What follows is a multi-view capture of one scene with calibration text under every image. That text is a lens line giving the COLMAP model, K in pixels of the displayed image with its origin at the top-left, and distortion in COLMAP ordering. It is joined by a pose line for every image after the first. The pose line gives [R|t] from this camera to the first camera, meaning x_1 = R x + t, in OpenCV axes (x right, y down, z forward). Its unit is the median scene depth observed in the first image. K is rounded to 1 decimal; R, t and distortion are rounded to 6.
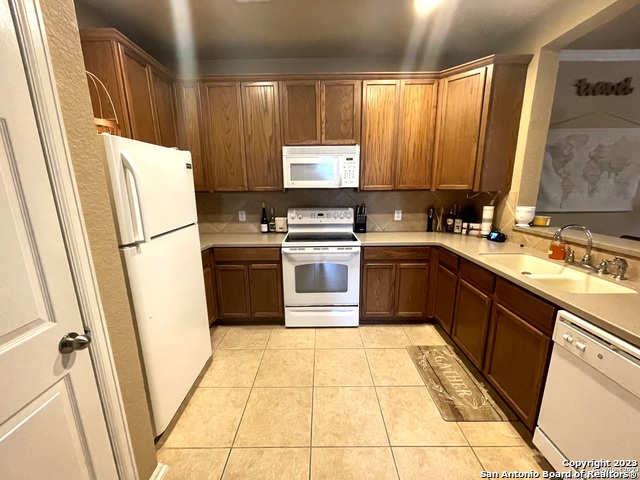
lens RADIAL K [[257.7, 0, 320.0], [0, 257.7, 240.0], [0, 0, 1]] dist [-0.000535, 0.000221]
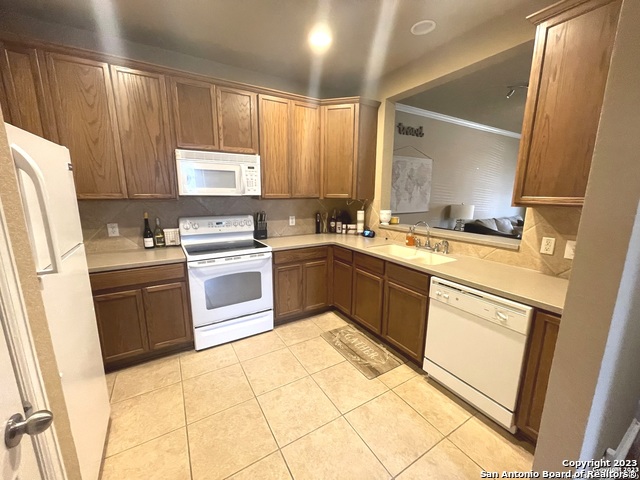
lens RADIAL K [[257.7, 0, 320.0], [0, 257.7, 240.0], [0, 0, 1]] dist [-0.000535, 0.000221]
pose [[0.856073, -0.081793, 0.510342, -0.197075], [0.093338, 0.995630, 0.003000, -0.007175], [-0.508357, 0.045066, 0.859966, -0.001205]]
